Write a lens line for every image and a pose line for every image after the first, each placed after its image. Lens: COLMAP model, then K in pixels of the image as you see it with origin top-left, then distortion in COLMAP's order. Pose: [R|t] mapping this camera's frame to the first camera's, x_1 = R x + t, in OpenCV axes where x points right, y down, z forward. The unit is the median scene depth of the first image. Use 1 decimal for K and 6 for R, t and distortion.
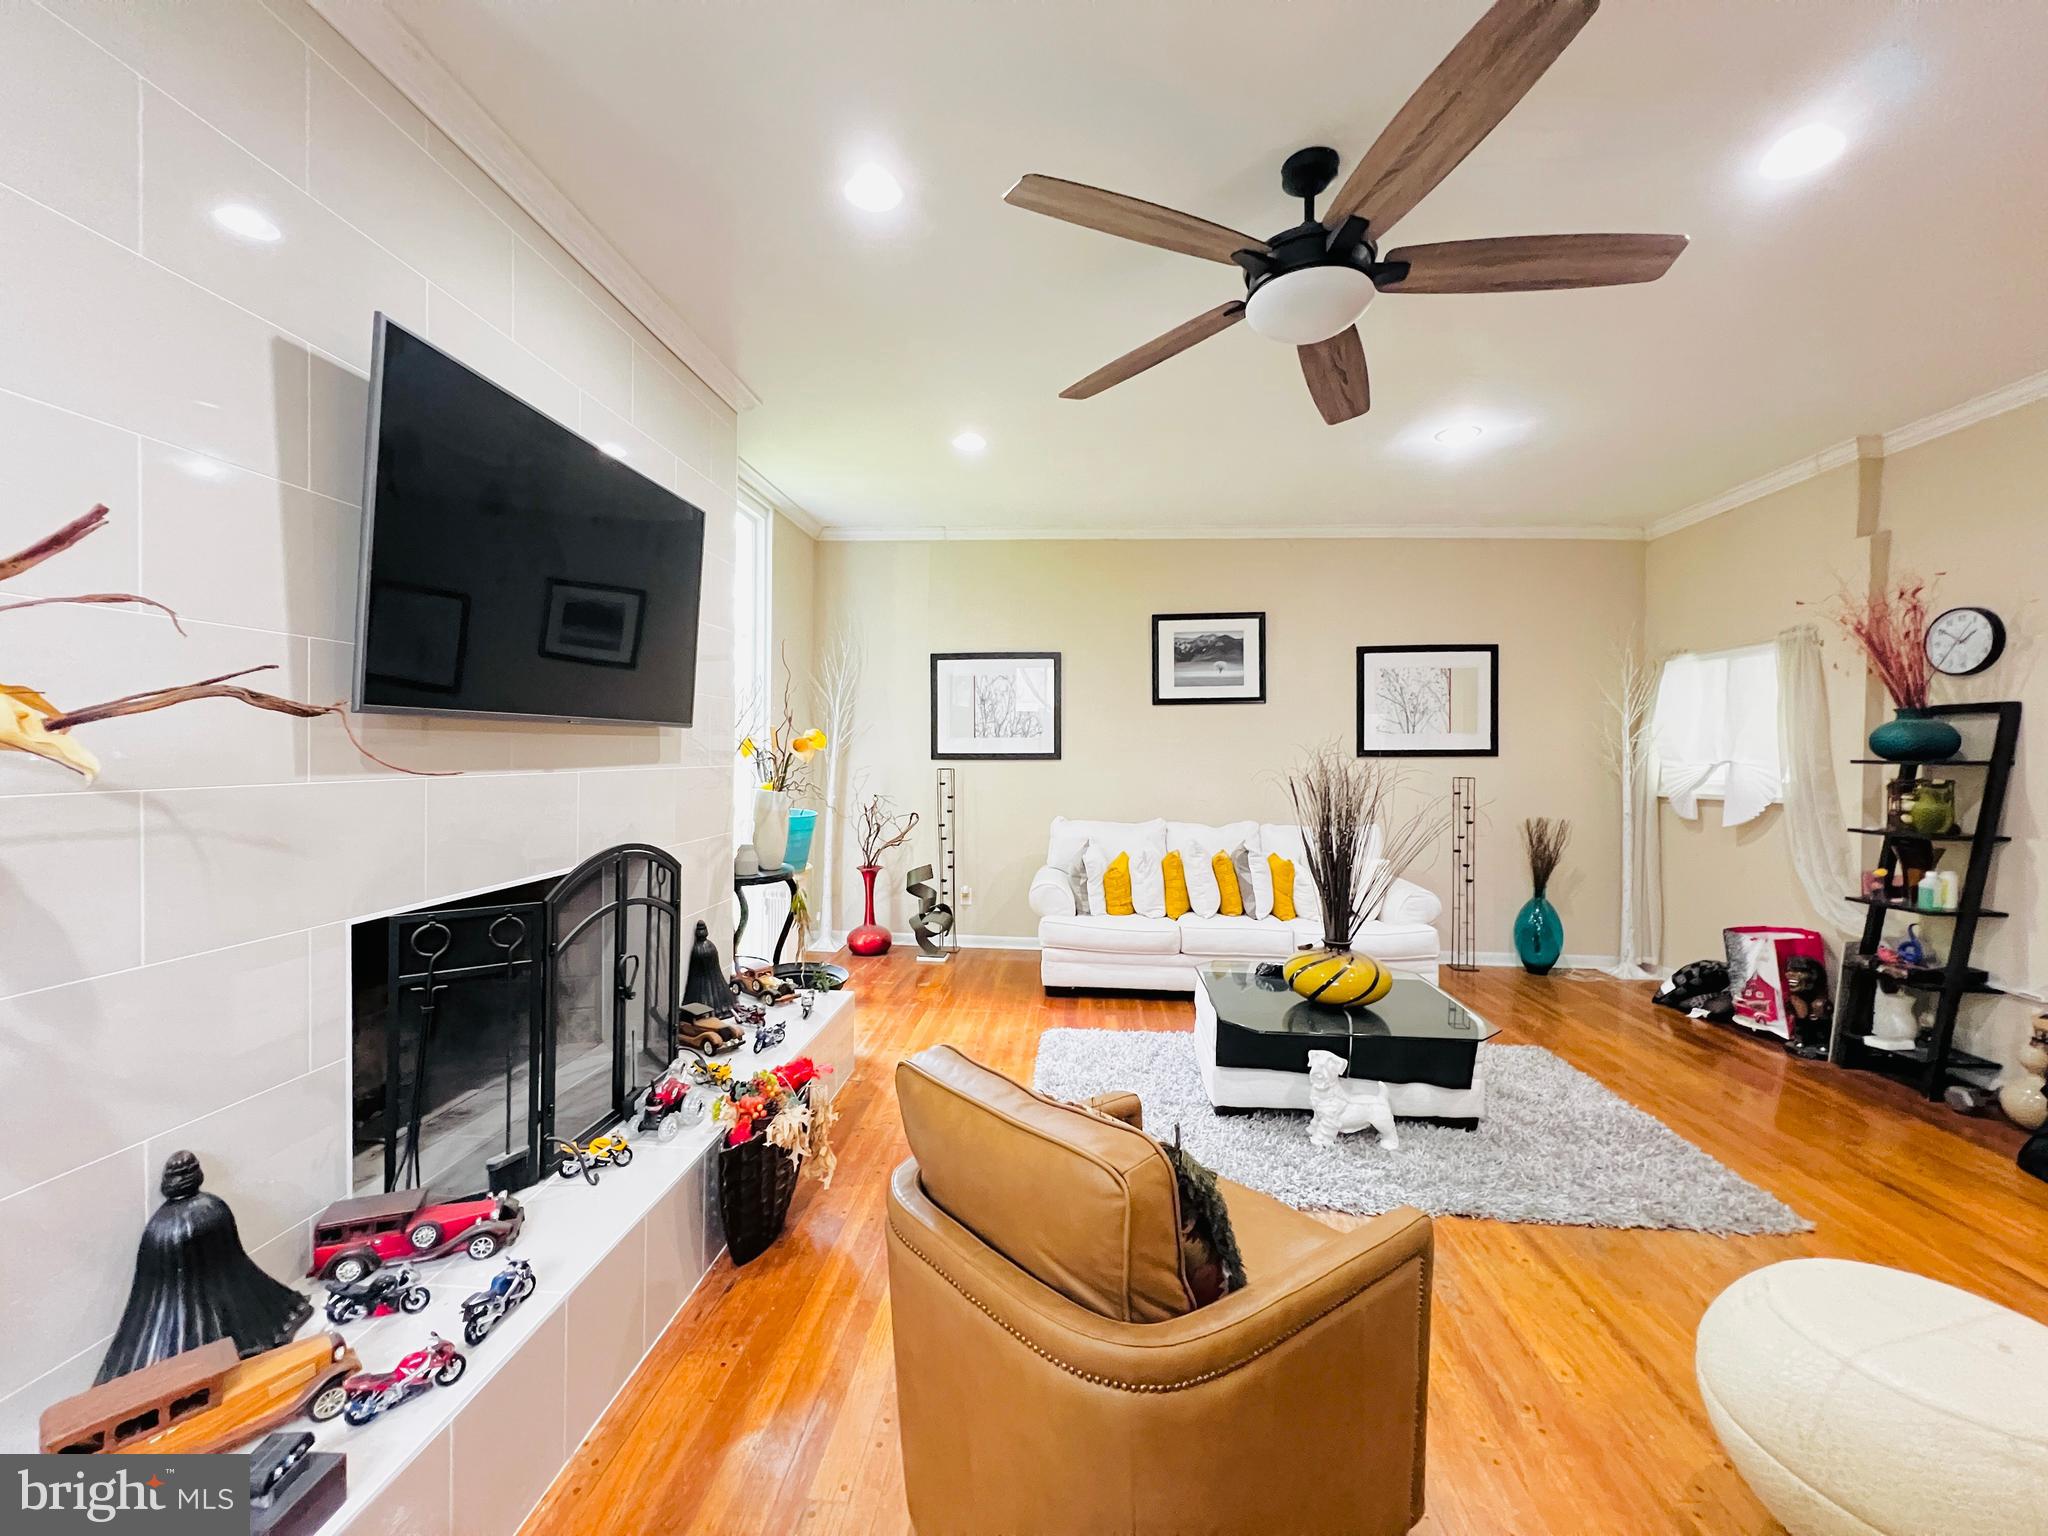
lens RADIAL K [[822.9, 0, 1020.3], [0, 822.9, 758.4], [0, 0, 1]] dist [-0.002465, 0.000030]
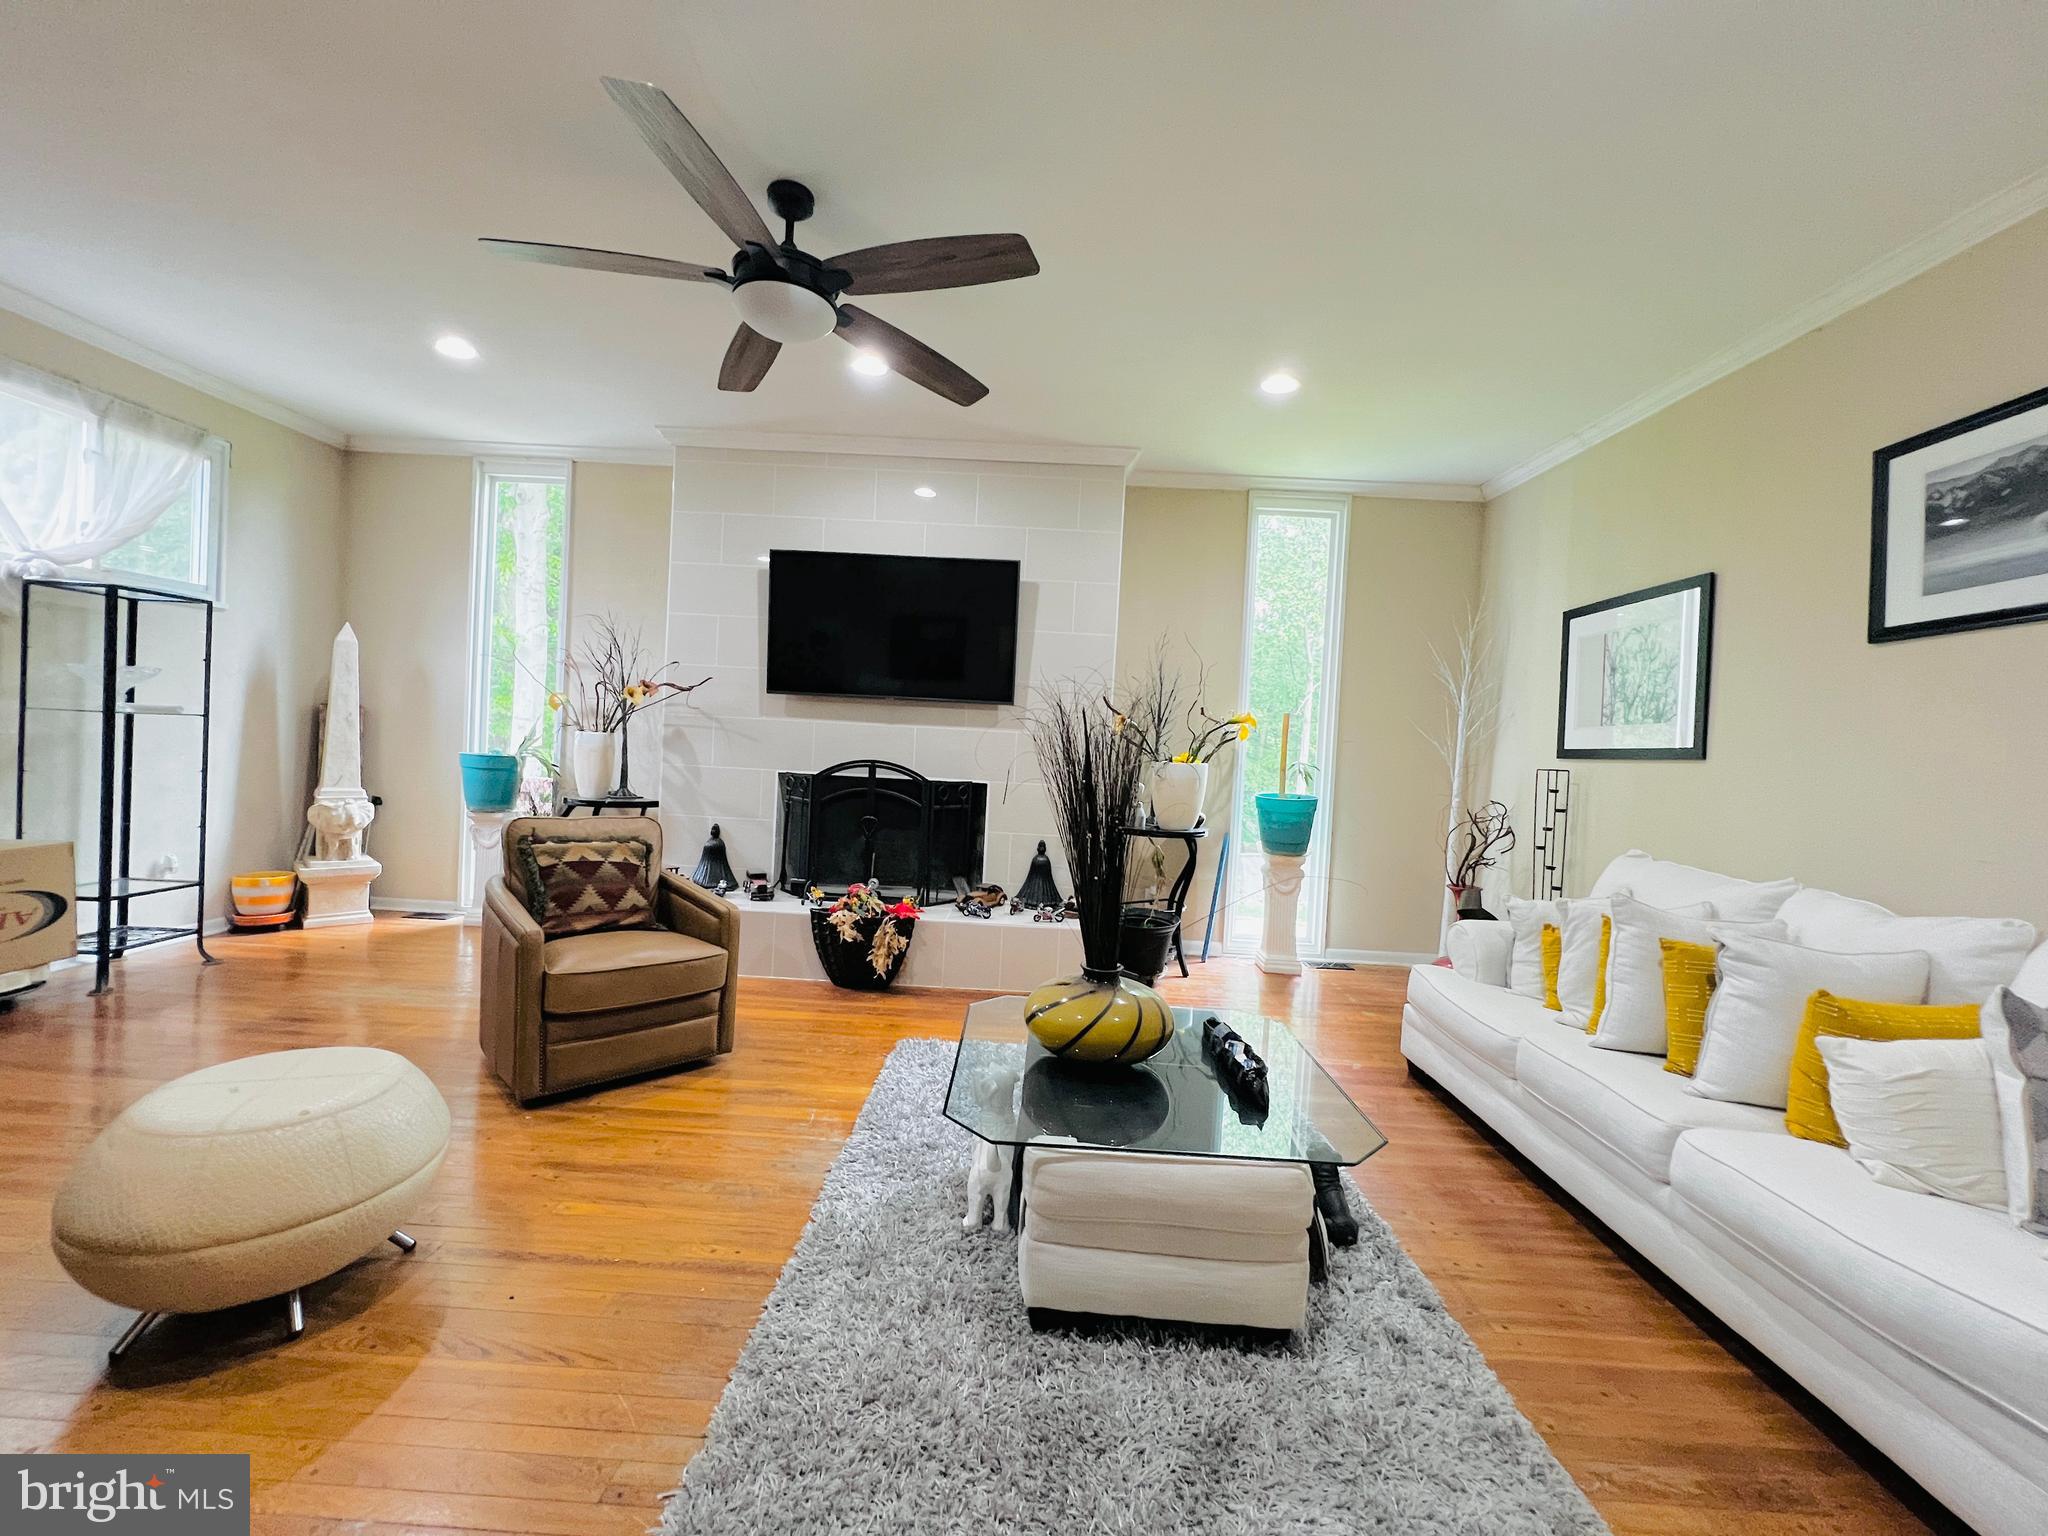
lens RADIAL K [[822.9, 0, 1019.2], [0, 822.9, 758.4], [0, 0, 1]] dist [-0.002465, 0.000030]
pose [[0.065491, 0.010487, -0.997798, 0.613729], [-0.062170, 0.998045, 0.006409, 0.028238], [0.995915, 0.061613, 0.066015, 0.506460]]
